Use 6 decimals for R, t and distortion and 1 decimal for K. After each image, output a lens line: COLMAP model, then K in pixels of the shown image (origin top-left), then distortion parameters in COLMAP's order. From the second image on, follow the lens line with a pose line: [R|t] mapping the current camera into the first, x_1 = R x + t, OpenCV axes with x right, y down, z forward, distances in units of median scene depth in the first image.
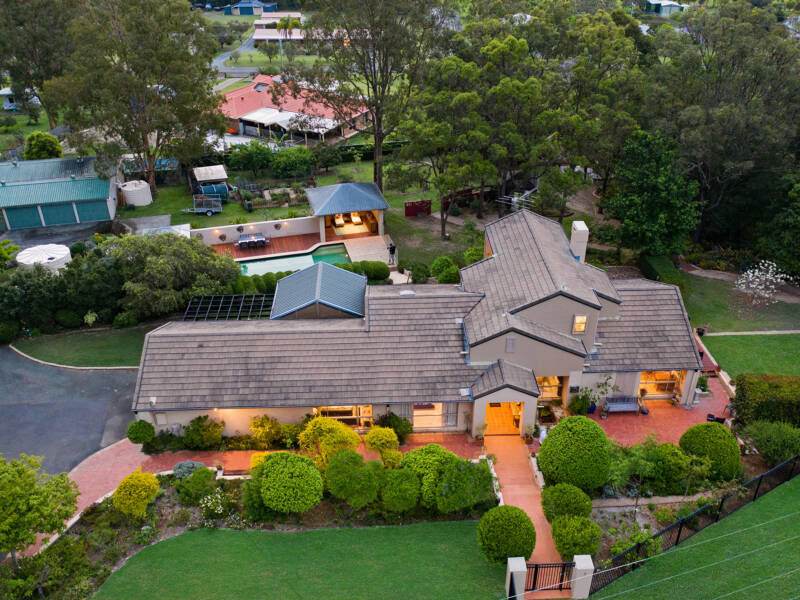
lens RADIAL K [[706.9, 0, 398.4], [0, 706.9, 303.8], [0, 0, 1]] dist [-0.004521, 0.030579]
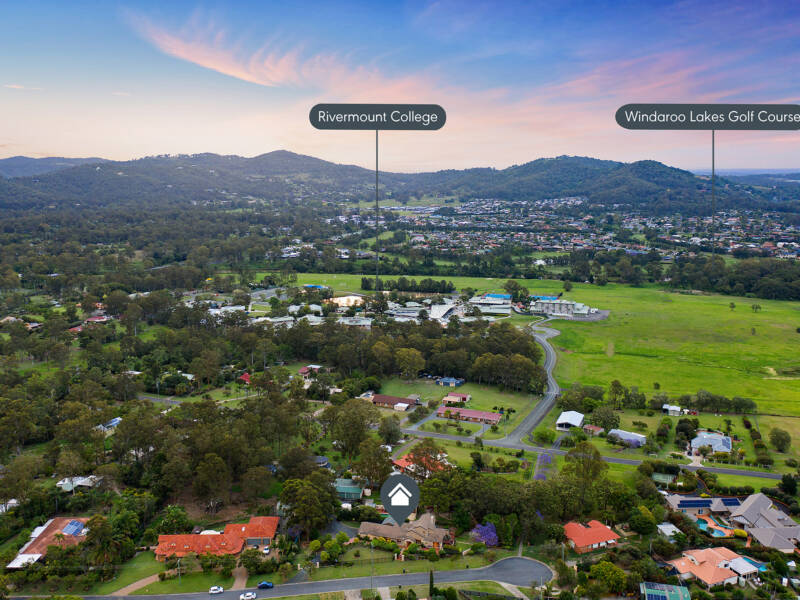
lens RADIAL K [[706.9, 0, 400.0], [0, 706.9, 299.9], [0, 0, 1]] dist [-0.004521, 0.030579]
pose [[0.935481, 0.058842, -0.348444, 1.703249], [-0.180539, 0.927224, -0.328117, 0.172010], [0.303779, 0.369855, 0.878024, -4.305970]]
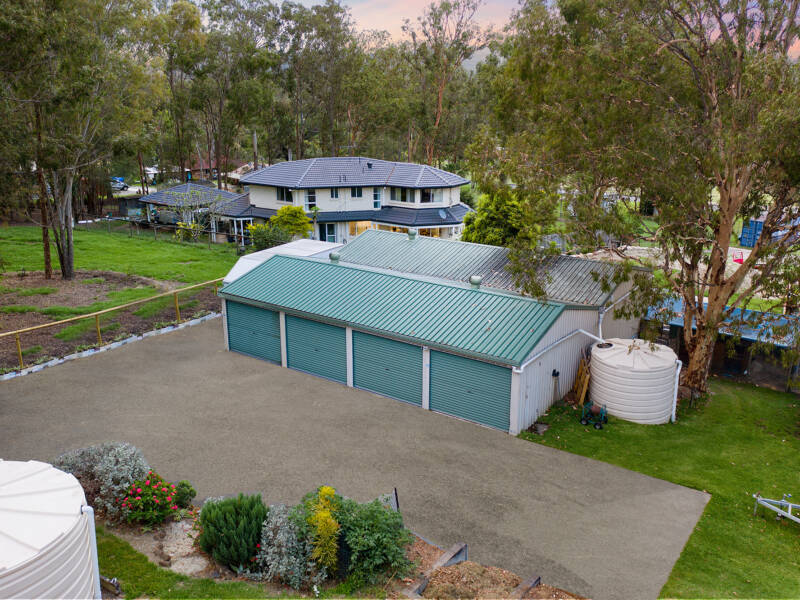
lens RADIAL K [[706.9, 0, 399.3], [0, 706.9, 301.5], [0, 0, 1]] dist [-0.004521, 0.030579]
pose [[0.675695, 0.196691, -0.710456, -0.334111], [-0.391737, 0.912215, -0.120022, -0.162330], [0.624482, 0.359410, 0.693431, 1.045129]]
